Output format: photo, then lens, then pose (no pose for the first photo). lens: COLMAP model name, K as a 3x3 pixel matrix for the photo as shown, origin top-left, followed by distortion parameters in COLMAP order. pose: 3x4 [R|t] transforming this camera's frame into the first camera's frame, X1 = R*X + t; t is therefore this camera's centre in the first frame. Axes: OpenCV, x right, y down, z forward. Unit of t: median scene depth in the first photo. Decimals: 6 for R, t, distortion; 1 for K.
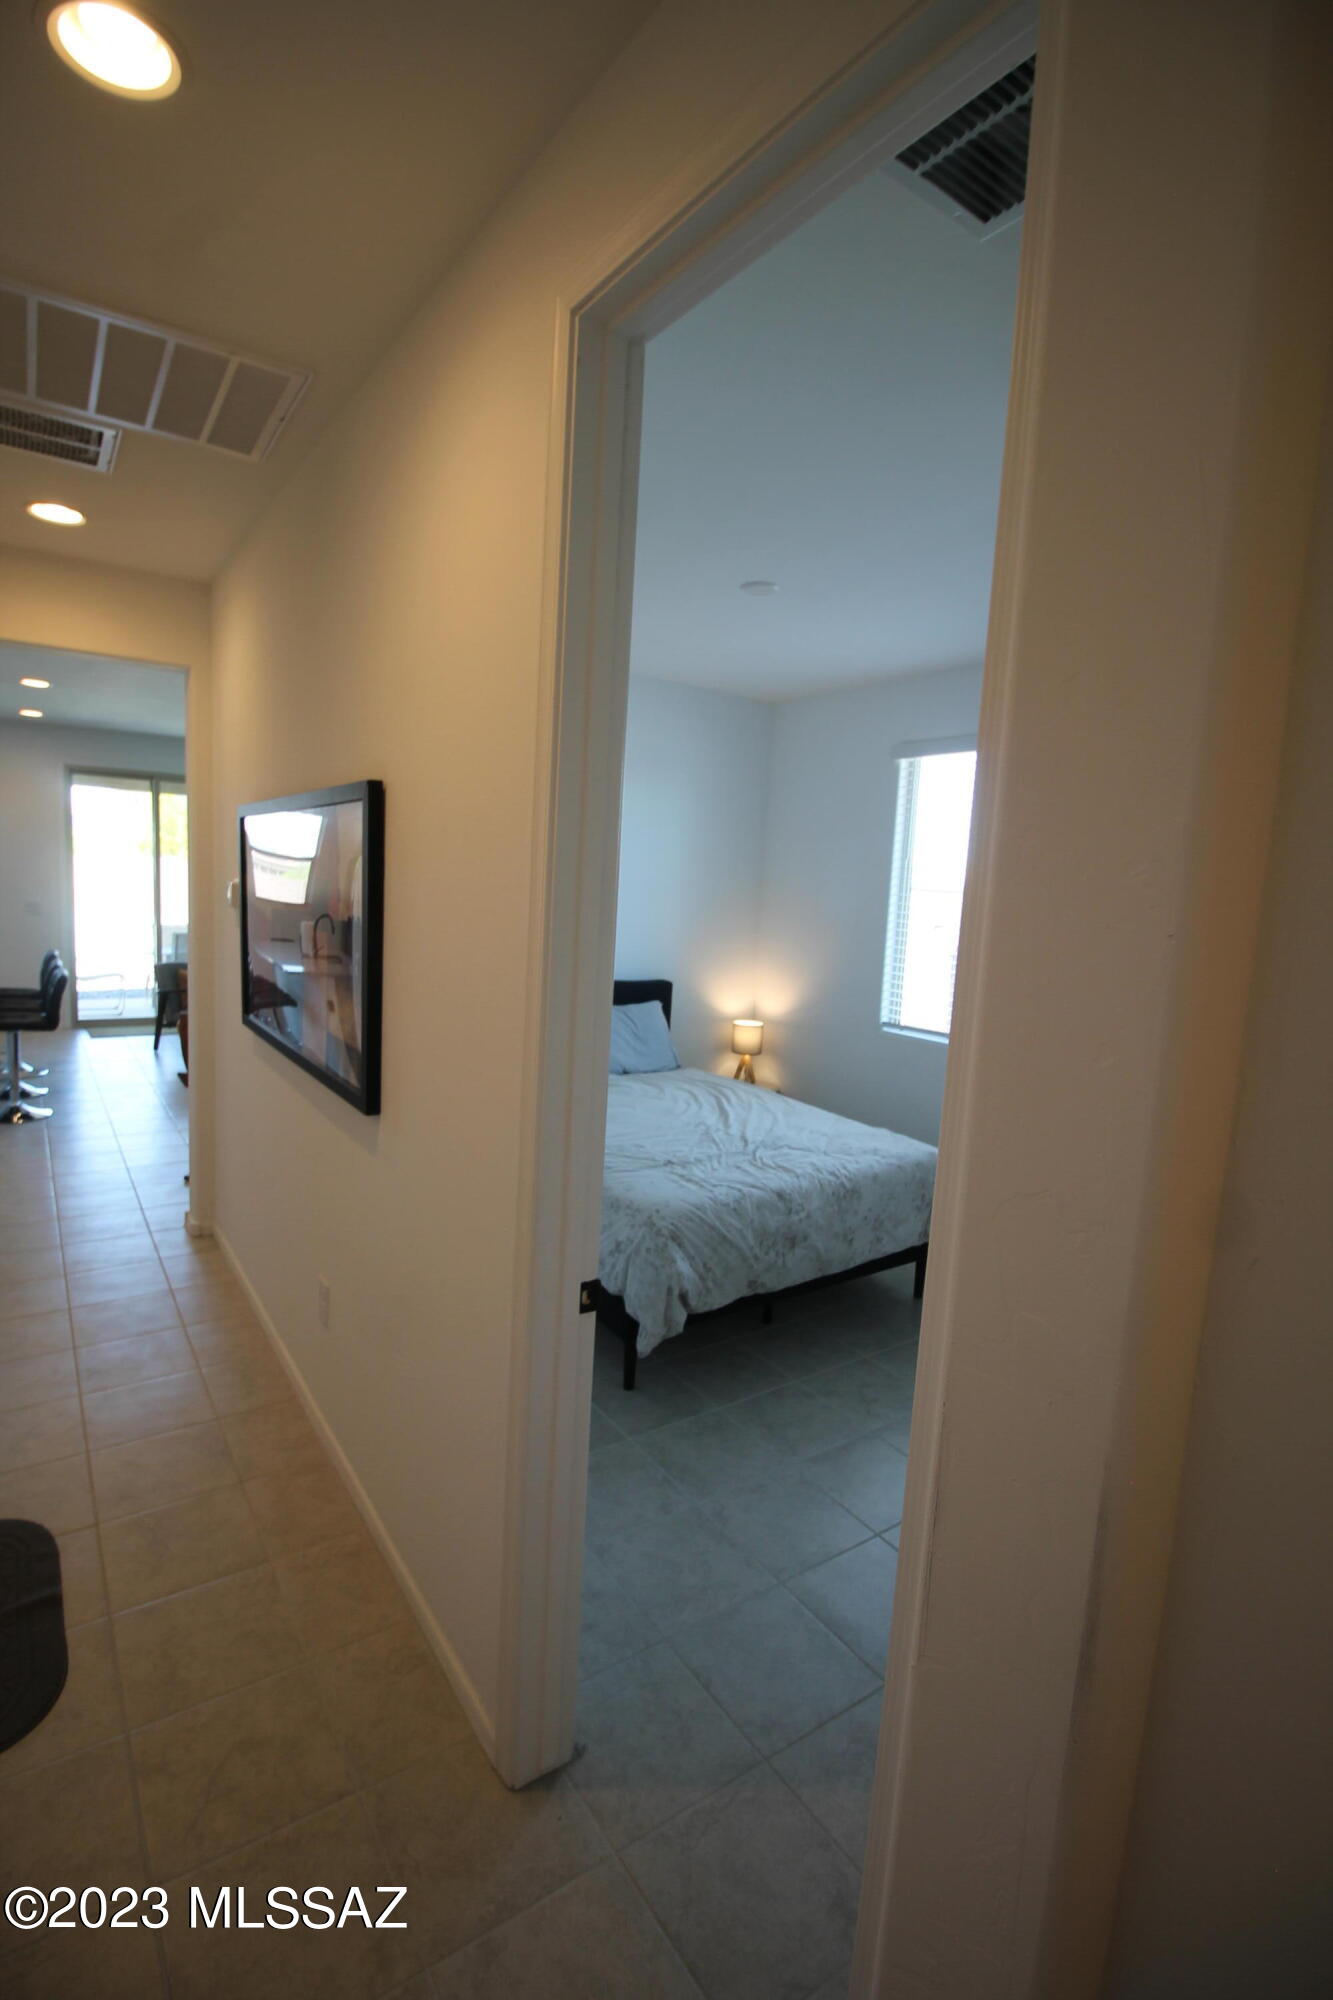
lens RADIAL K [[936.6, 0, 678.7], [0, 936.6, 1008.3], [0, 0, 1]] dist [-0.010586, -0.008618]
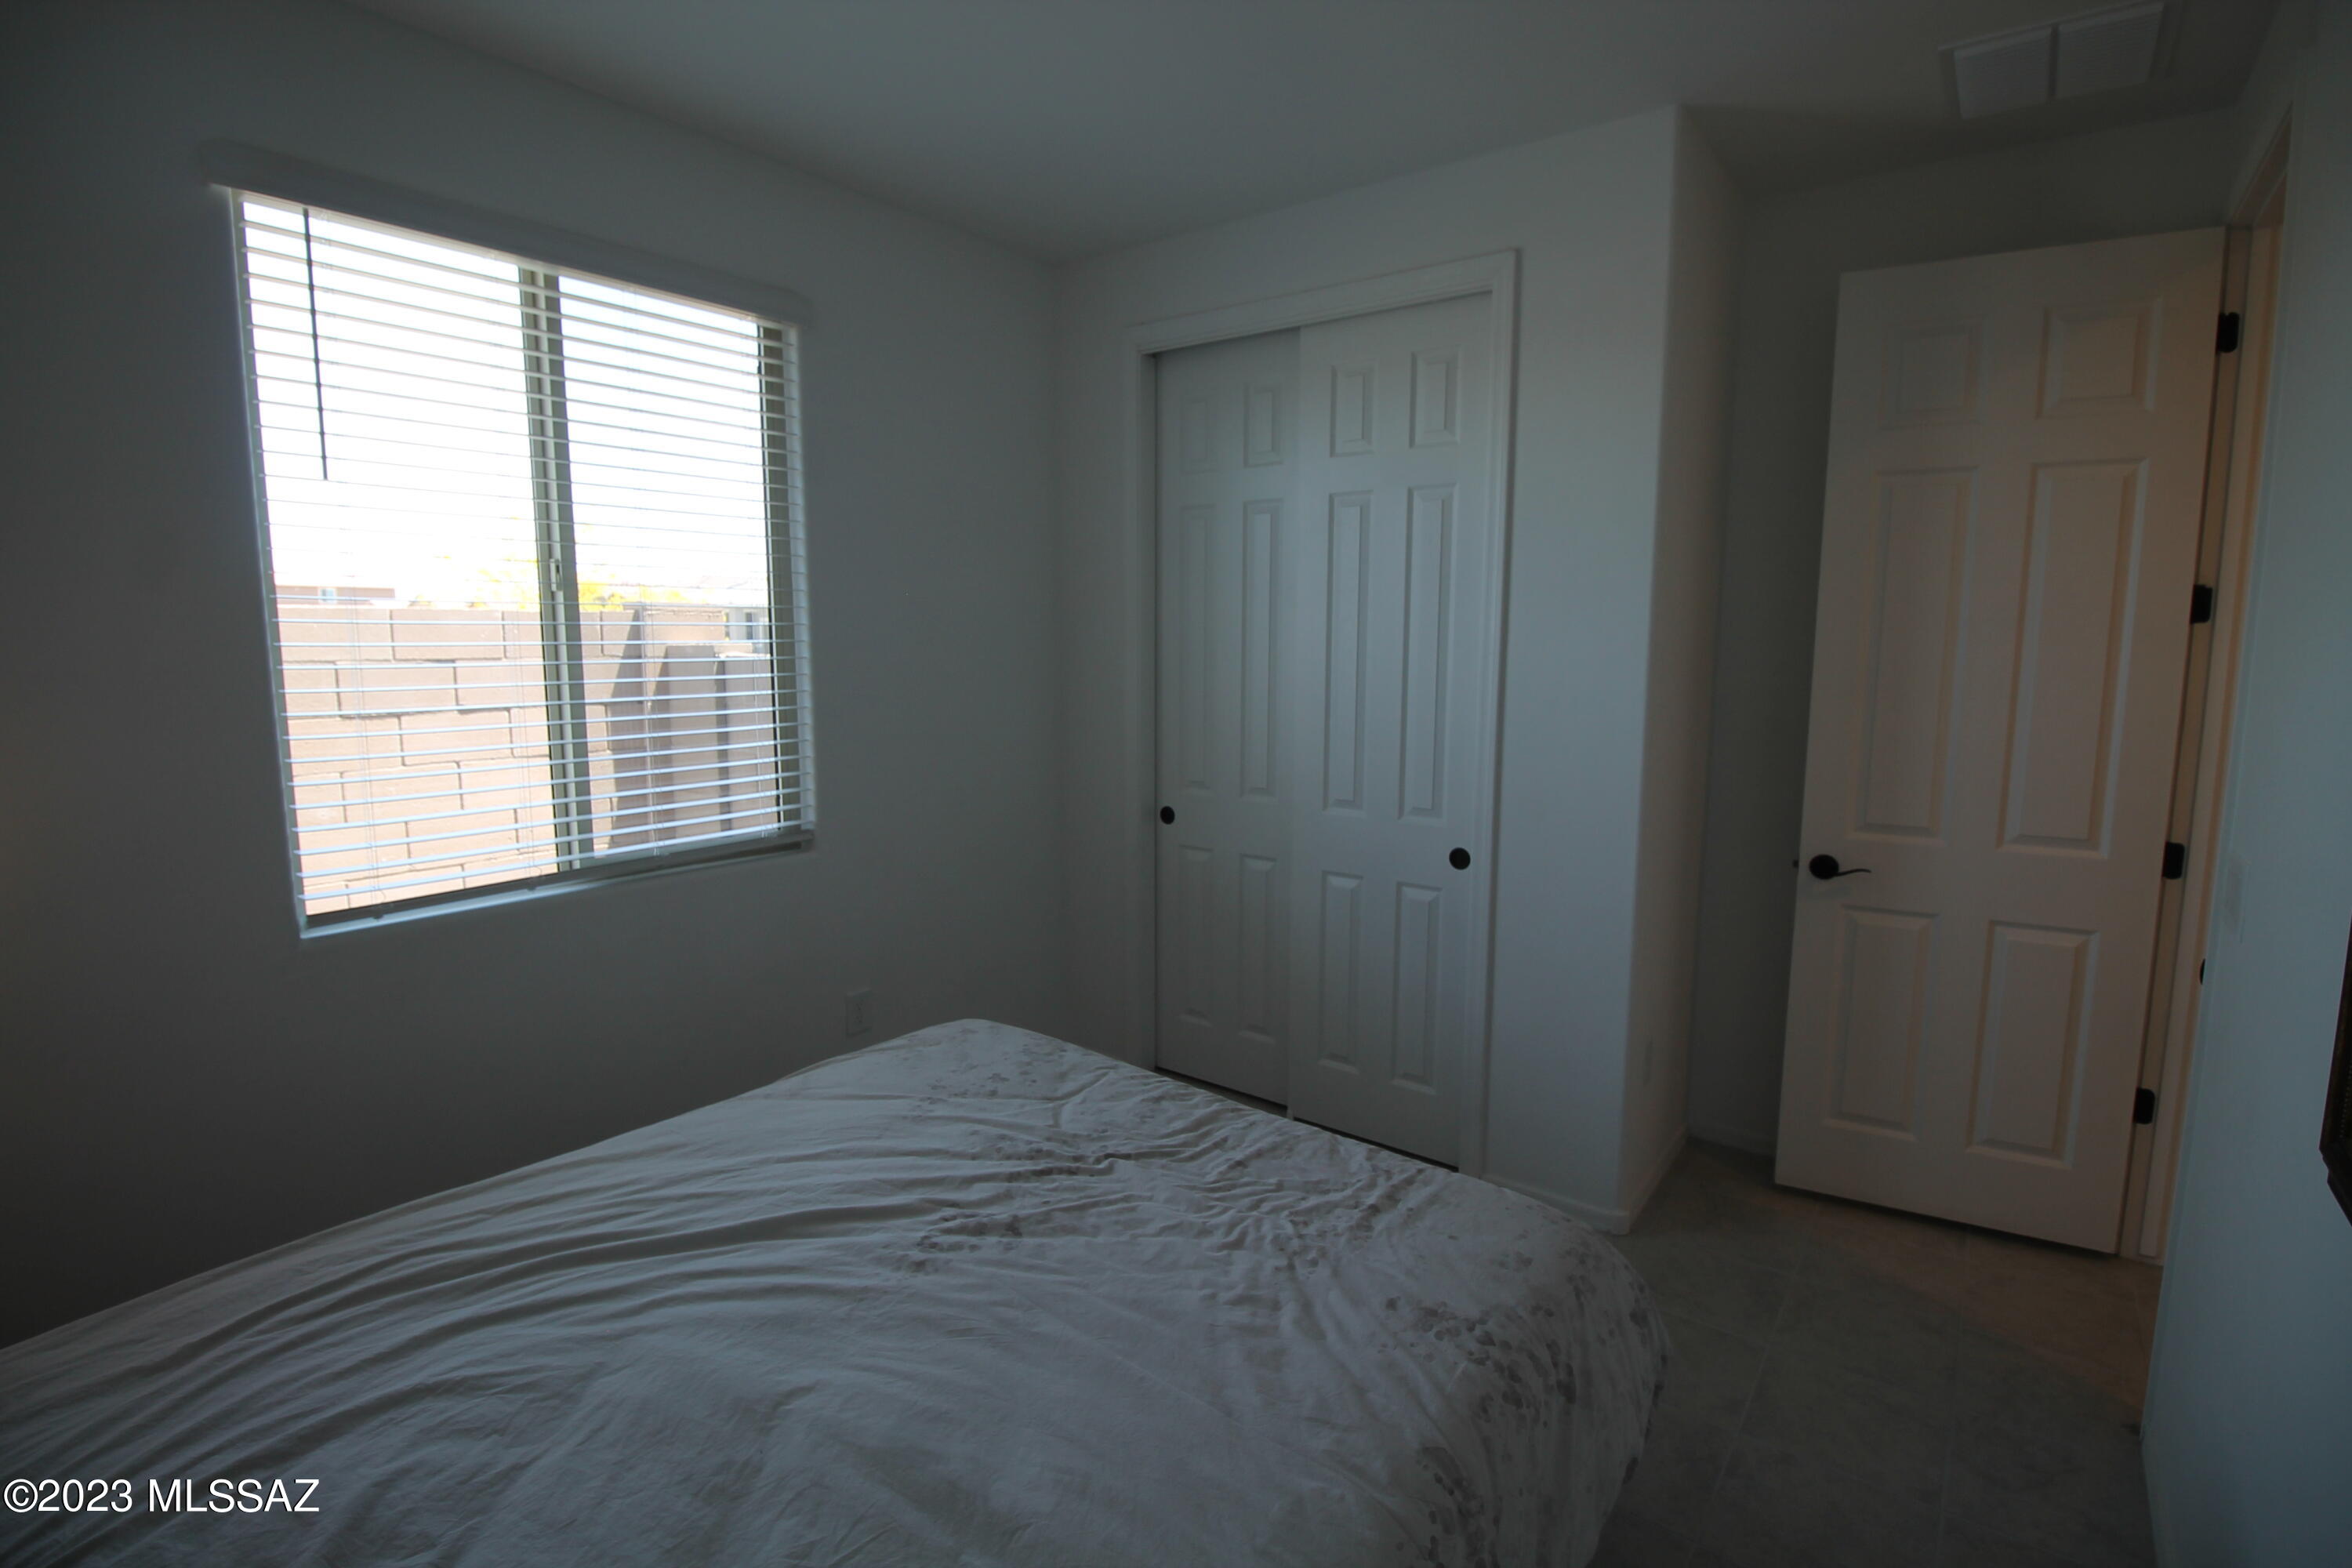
lens RADIAL K [[1101.4, 0, 1171.7], [0, 1101.4, 765.1], [0, 0, 1]] dist [-0.010586, -0.008618]
pose [[-0.279923, -0.178412, 0.943299, -0.375746], [0.110812, 0.970008, 0.216347, -0.135959], [-0.953606, 0.165089, -0.251757, 1.032722]]
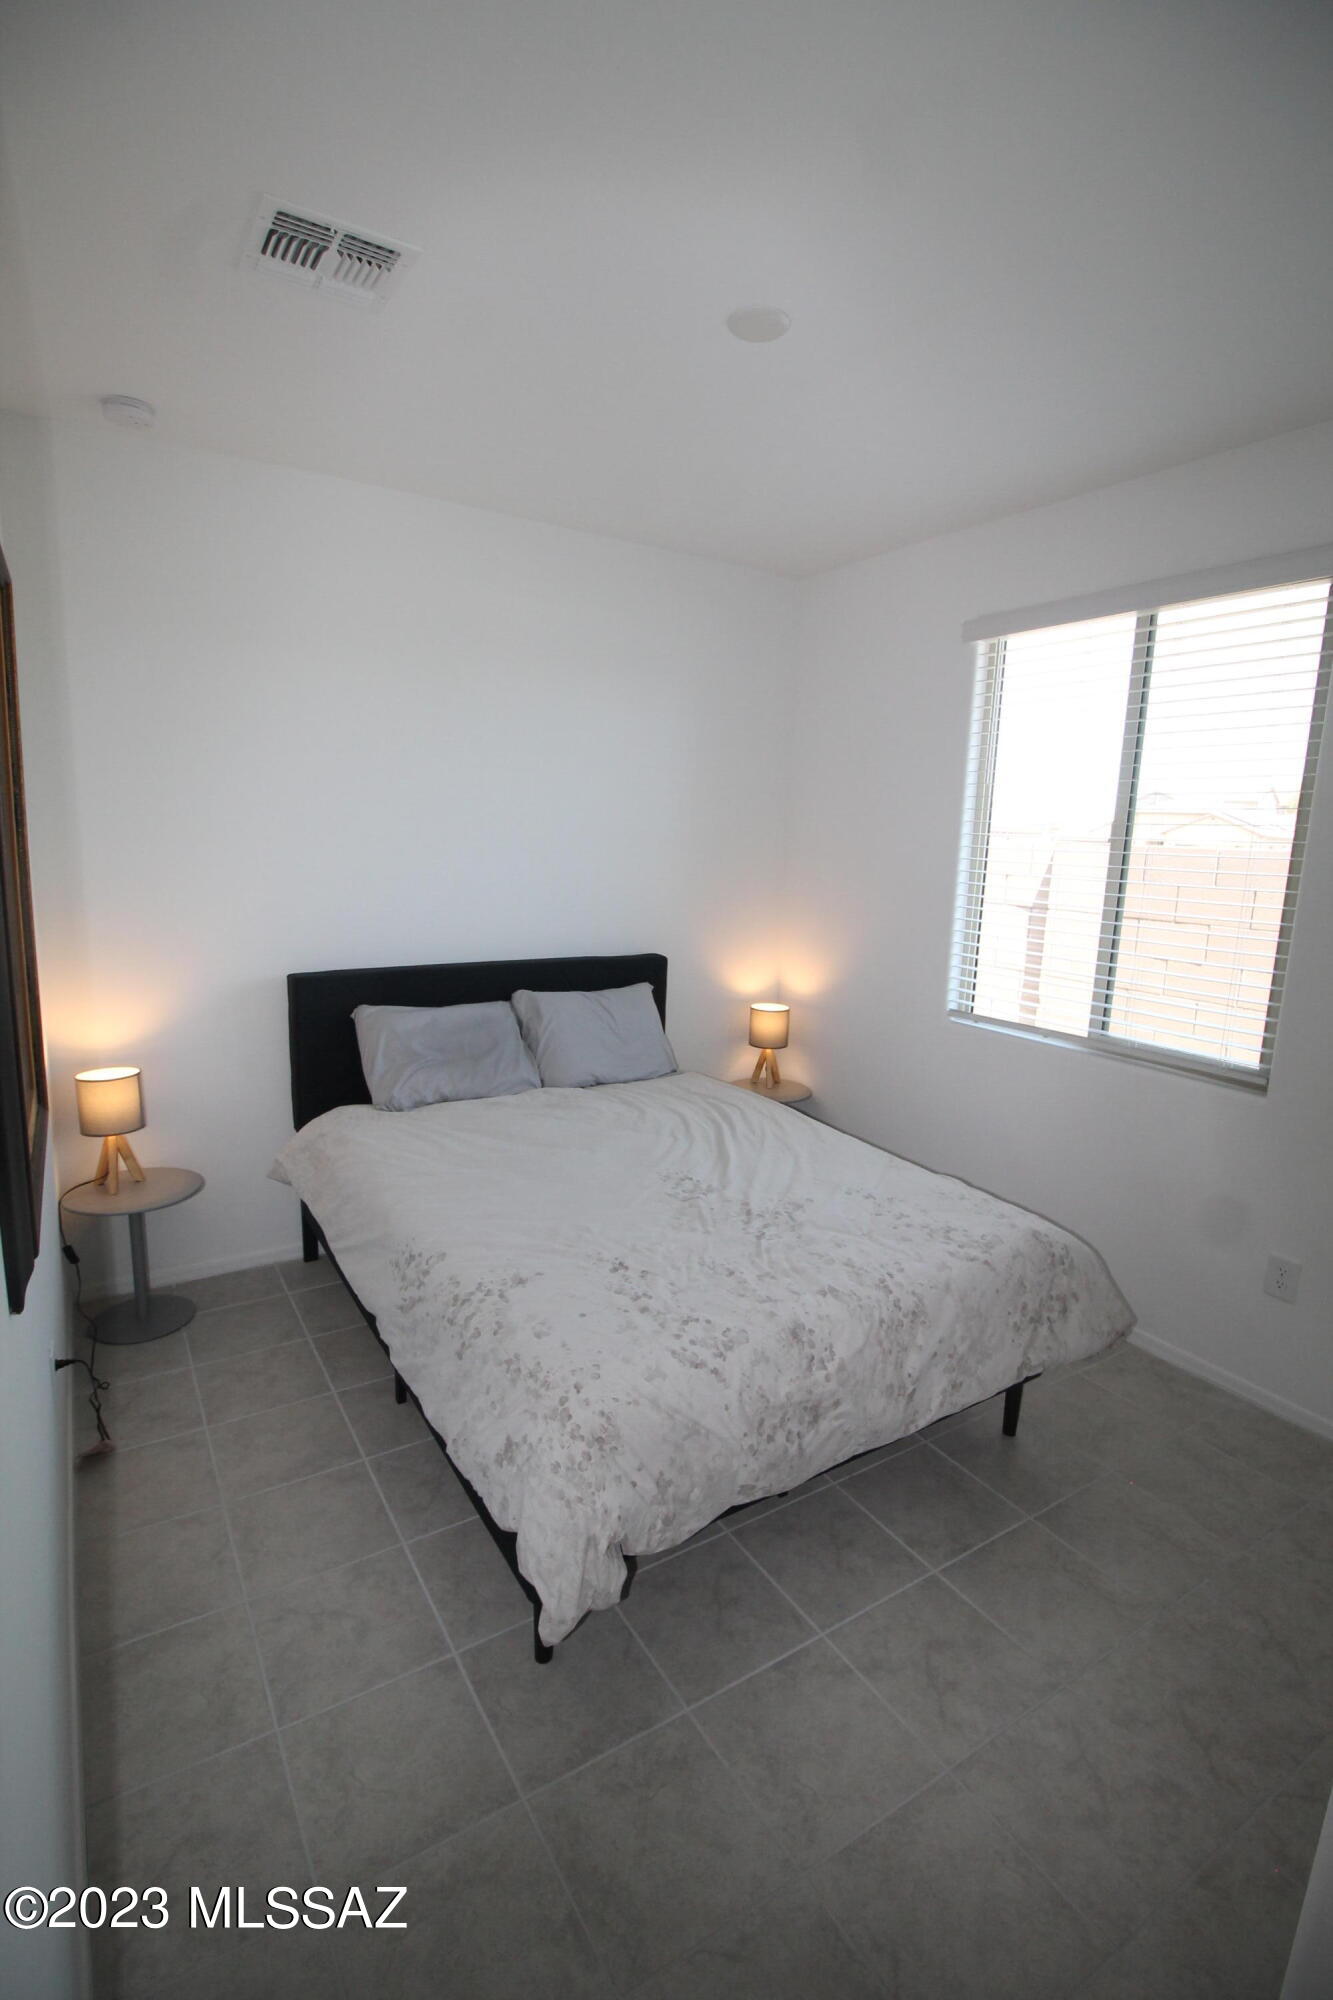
lens RADIAL K [[936.6, 0, 662.9], [0, 936.6, 1006.2], [0, 0, 1]] dist [-0.010586, -0.008618]
pose [[0.997784, -0.010667, -0.065676, 0.055748], [0.014098, 0.998548, 0.051989, -0.039433], [0.065026, -0.052800, 0.996486, 0.341296]]
